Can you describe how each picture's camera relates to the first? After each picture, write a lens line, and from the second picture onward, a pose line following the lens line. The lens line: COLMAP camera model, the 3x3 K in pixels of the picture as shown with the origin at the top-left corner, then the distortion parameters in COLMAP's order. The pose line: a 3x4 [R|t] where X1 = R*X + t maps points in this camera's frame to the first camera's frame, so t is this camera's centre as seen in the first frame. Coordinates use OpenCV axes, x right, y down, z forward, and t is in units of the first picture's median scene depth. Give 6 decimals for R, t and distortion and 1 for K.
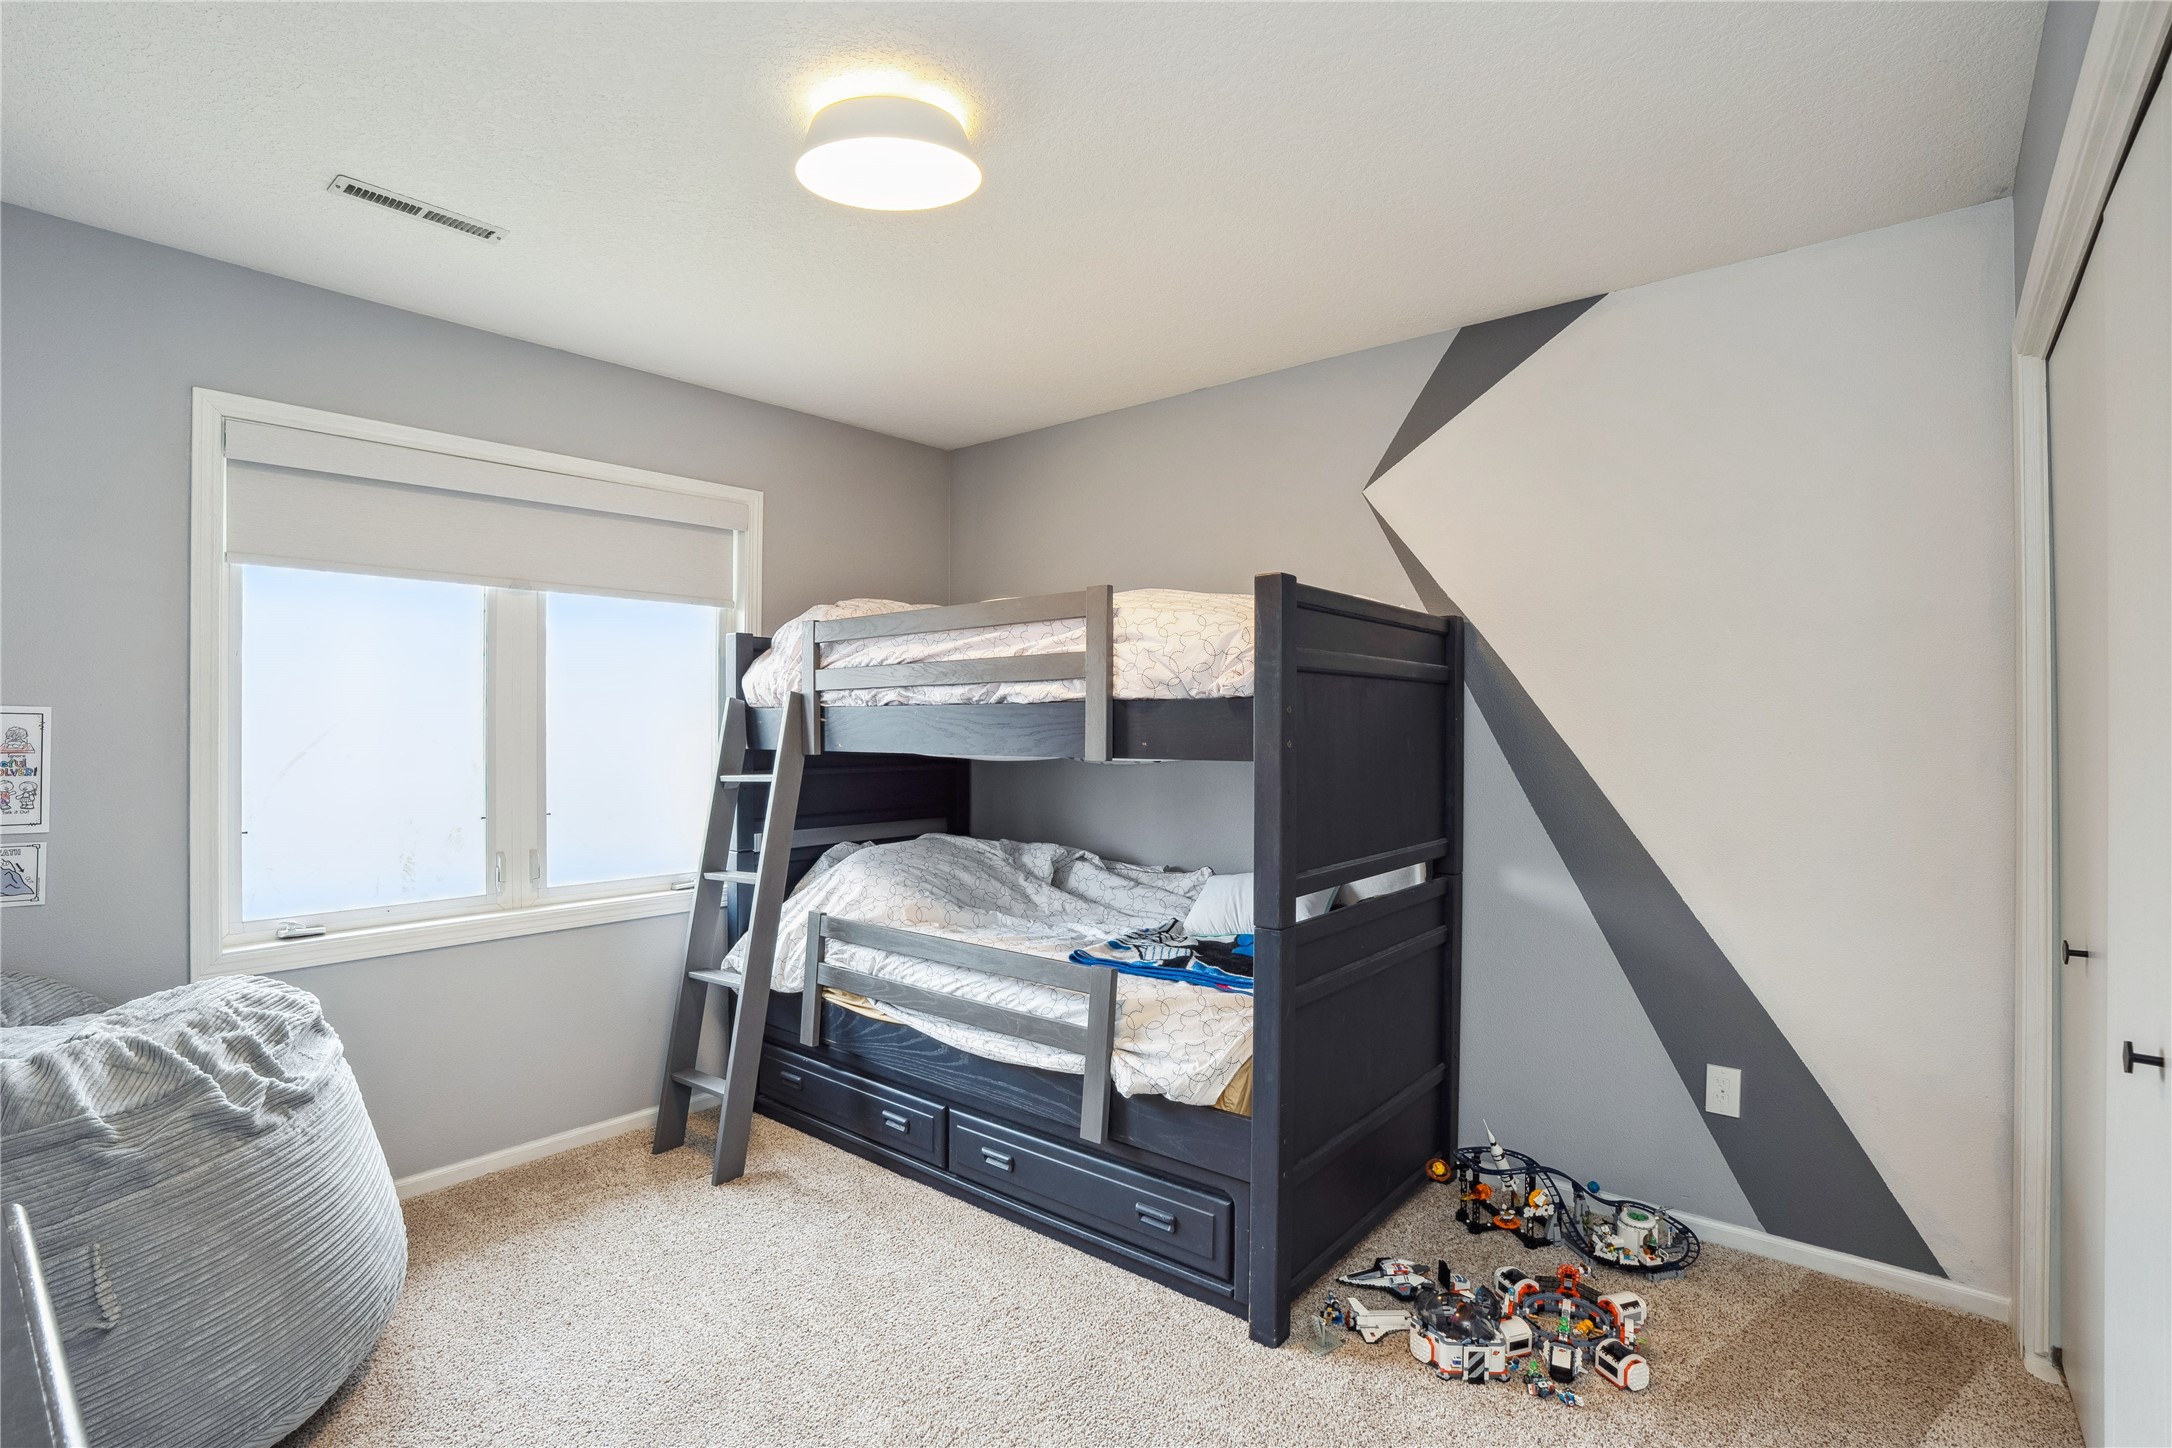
lens RADIAL K [[1044.2, 0, 1079.9], [0, 1044.2, 731.2], [0, 0, 1]] dist [-0.060567, 0.016647]
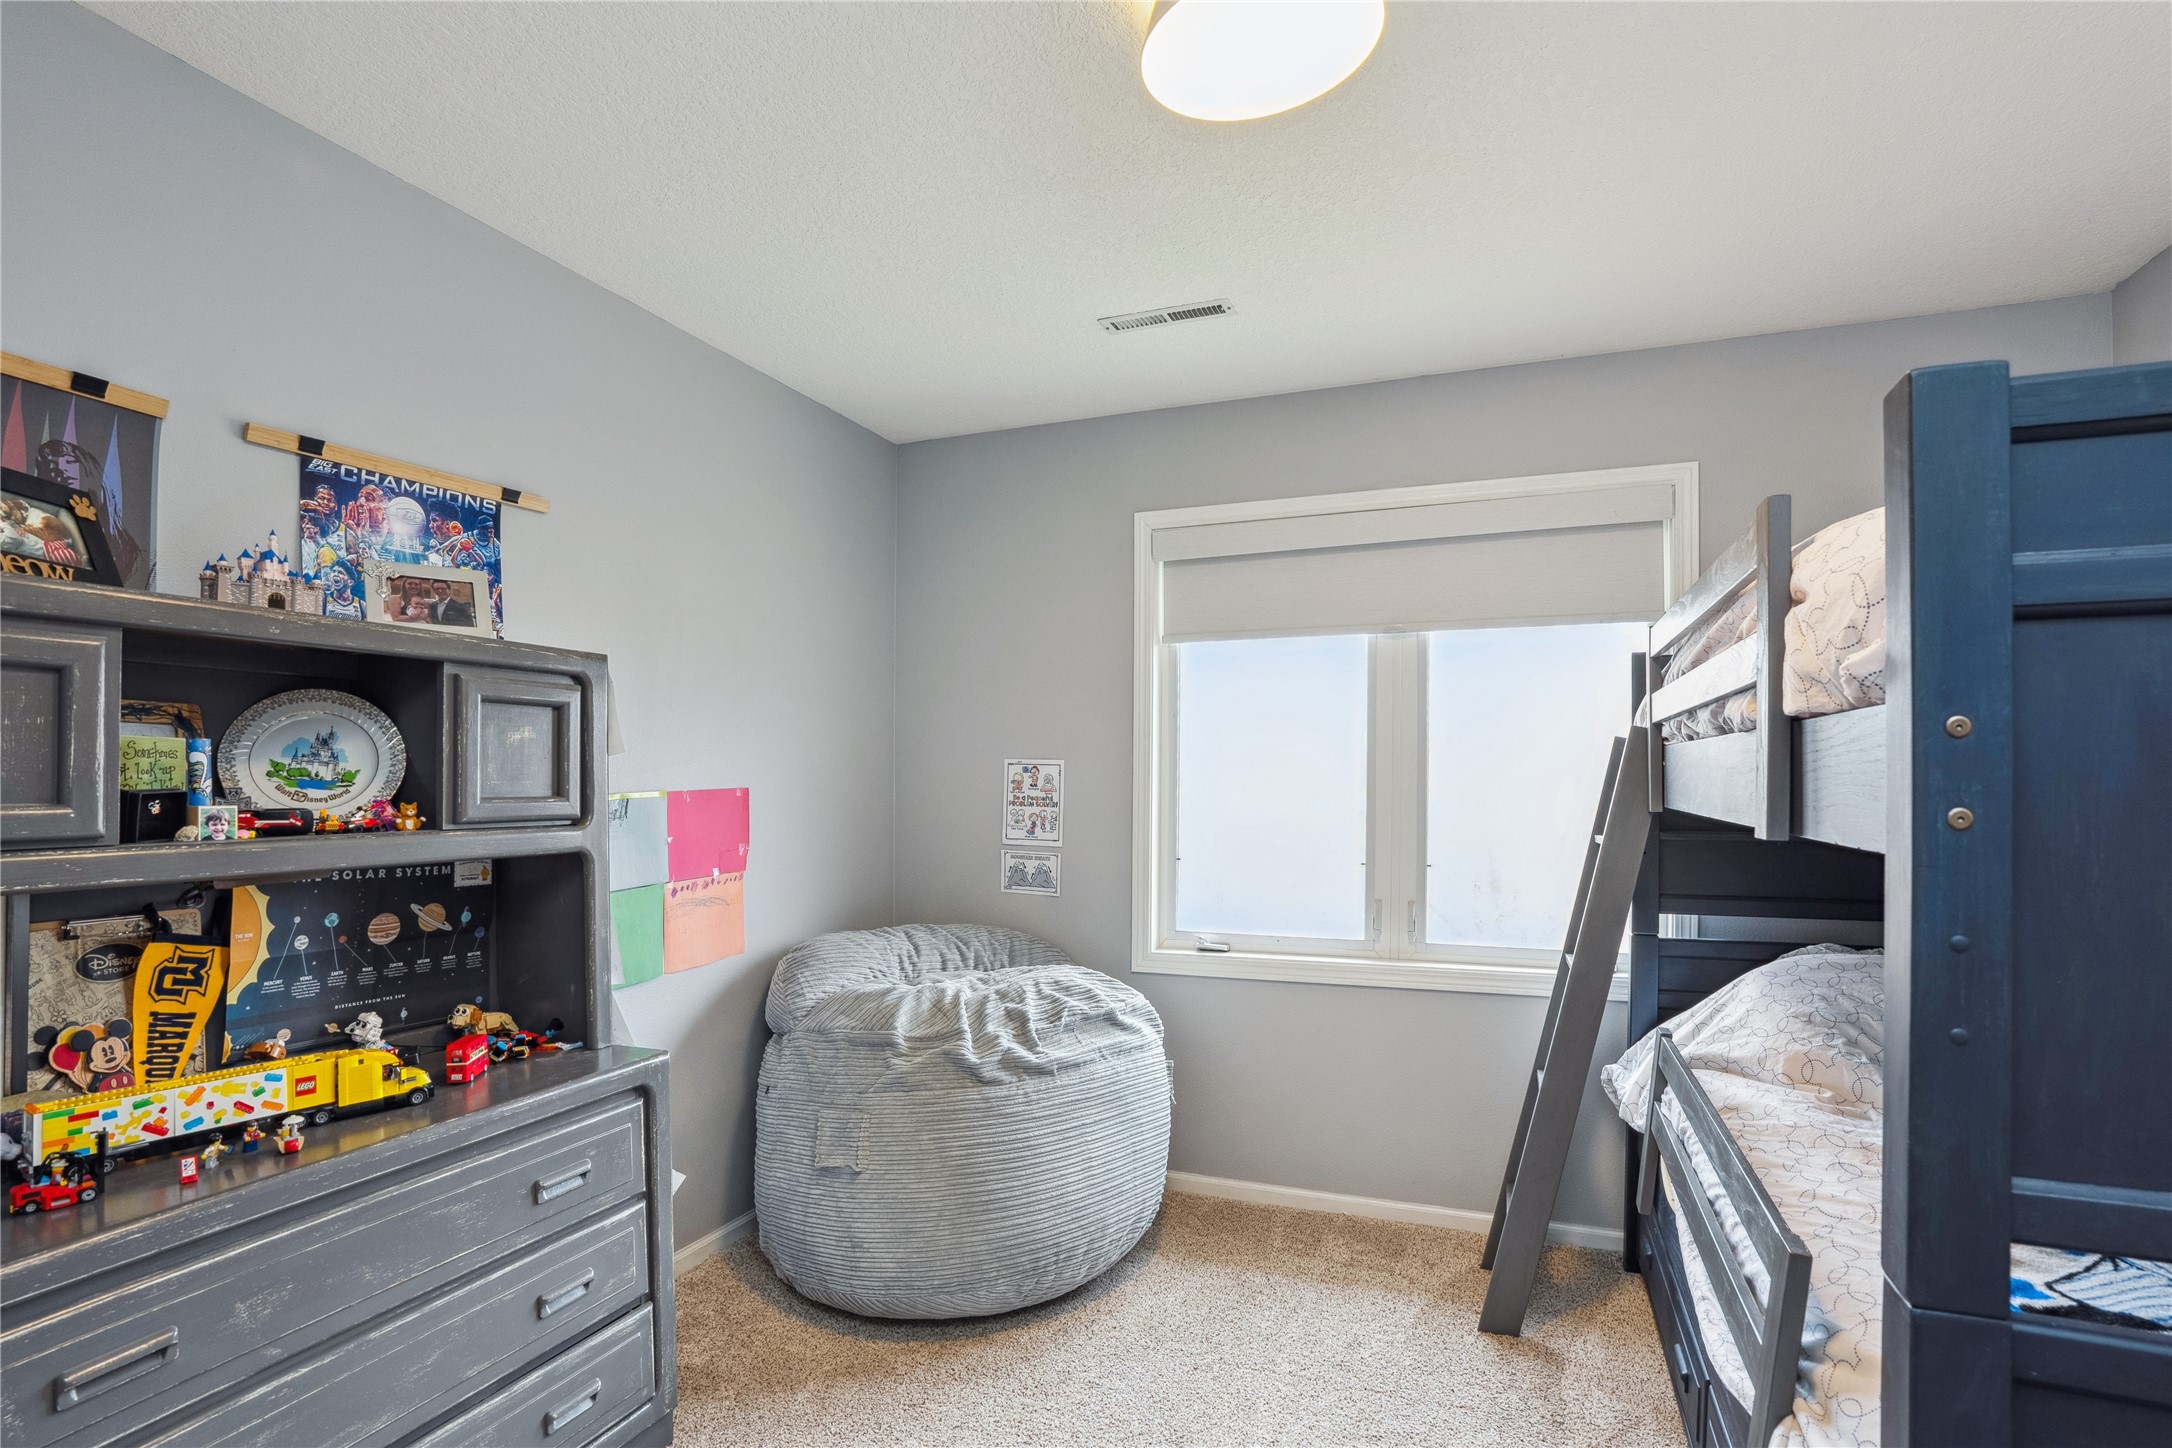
lens RADIAL K [[1044.2, 0, 1053.3], [0, 1044.2, 766.6], [0, 0, 1]] dist [-0.060567, 0.016647]
pose [[0.314738, -0.007732, -0.949147, 0.293723], [-0.004598, 0.999943, -0.009671, -0.000003], [0.949167, 0.007408, 0.314684, 0.383756]]
